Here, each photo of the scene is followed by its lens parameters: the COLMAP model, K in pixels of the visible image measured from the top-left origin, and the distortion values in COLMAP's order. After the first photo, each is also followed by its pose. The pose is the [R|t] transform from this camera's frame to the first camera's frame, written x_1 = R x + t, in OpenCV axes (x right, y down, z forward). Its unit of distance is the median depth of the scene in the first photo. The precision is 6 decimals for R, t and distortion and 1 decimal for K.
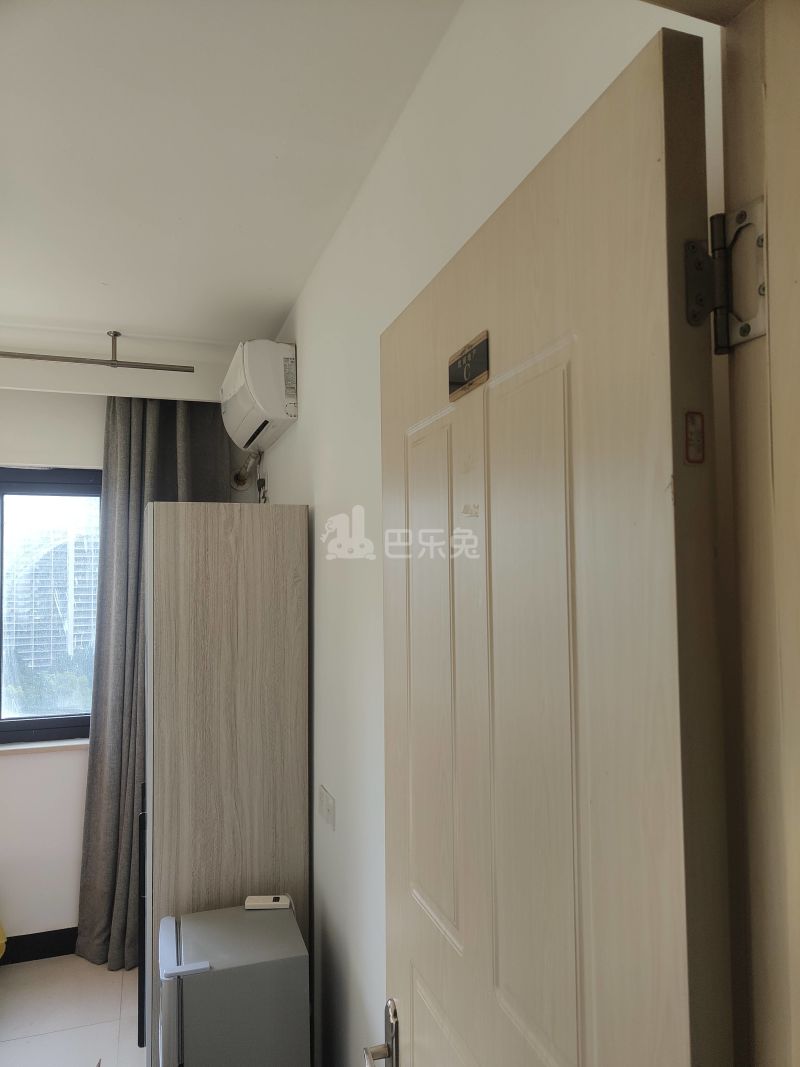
lens RADIAL K [[730.7, 0, 398.6], [0, 730.7, 549.2], [0, 0, 1]] dist [0.001871, 0.006262]
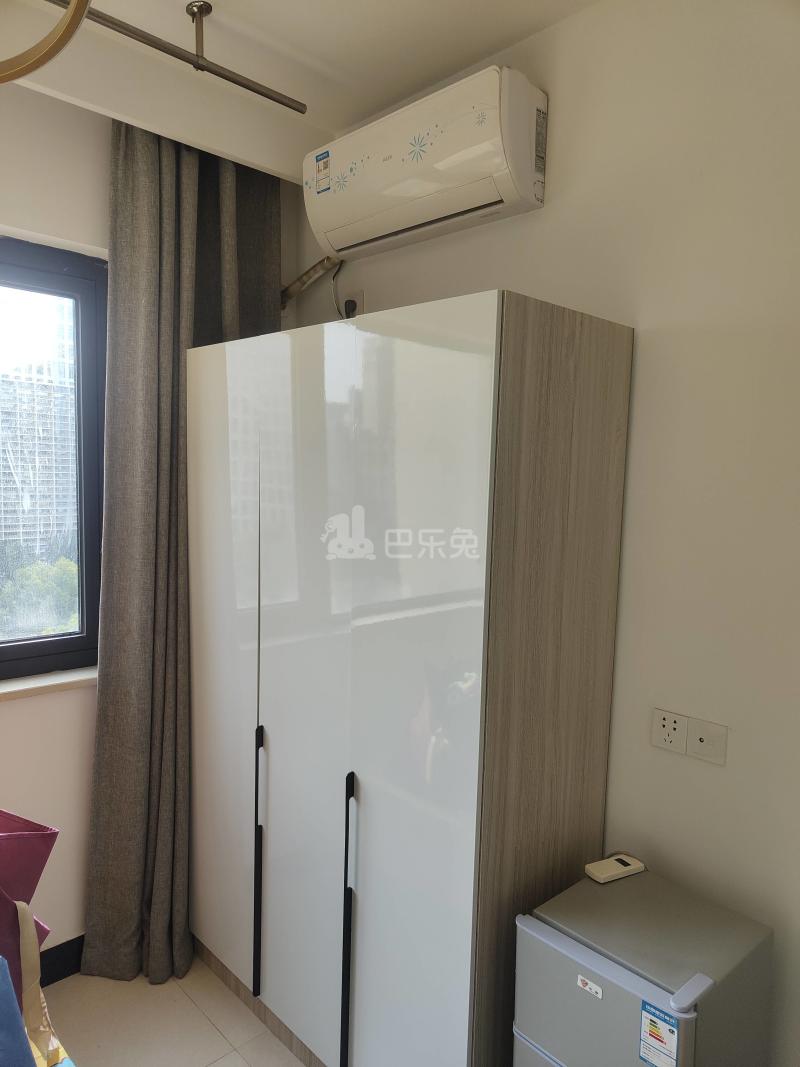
lens RADIAL K [[730.7, 0, 398.6], [0, 730.7, 549.2], [0, 0, 1]] dist [0.001871, 0.006262]
pose [[0.910571, -0.008510, 0.413264, -0.453416], [-0.049785, 0.990252, 0.130086, 0.050804], [-0.410343, -0.139027, 0.901271, 0.309667]]
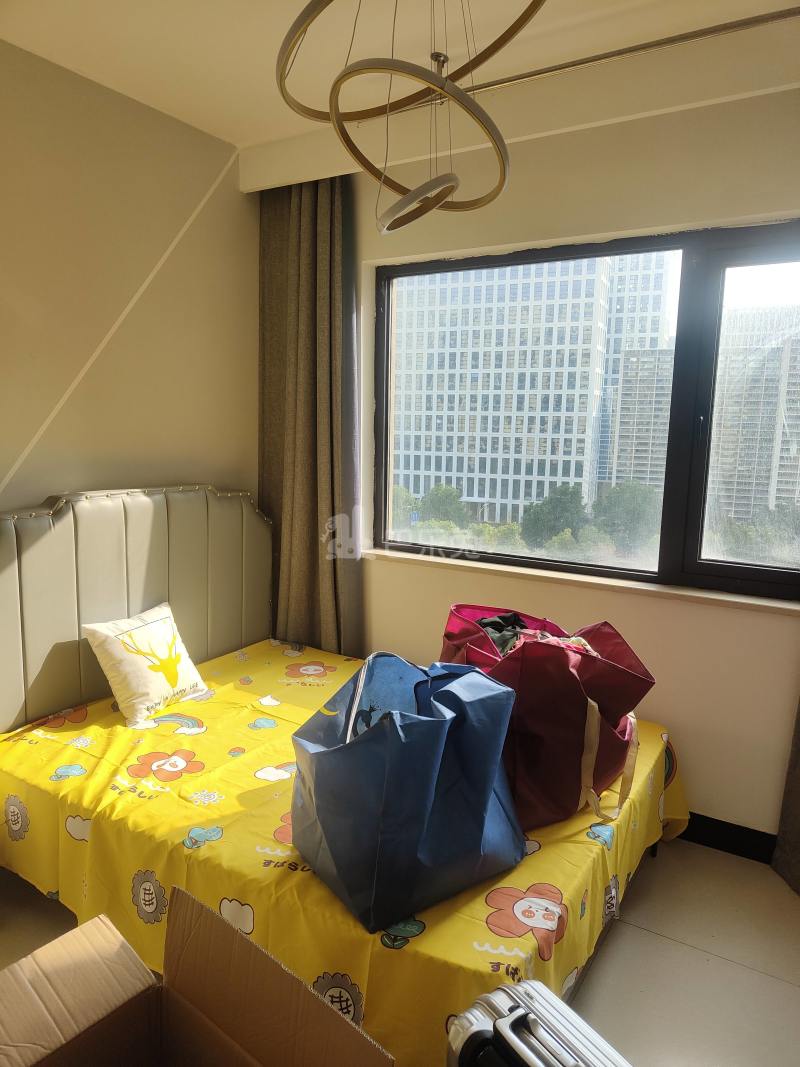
lens RADIAL K [[735.5, 0, 397.0], [0, 735.5, 537.9], [0, 0, 1]] dist [0.001036, 0.001104]
pose [[0.625343, 0.137567, -0.768129, -0.136272], [0.006448, 0.983394, 0.181369, 0.062119], [0.780323, -0.118371, 0.614071, 0.248801]]
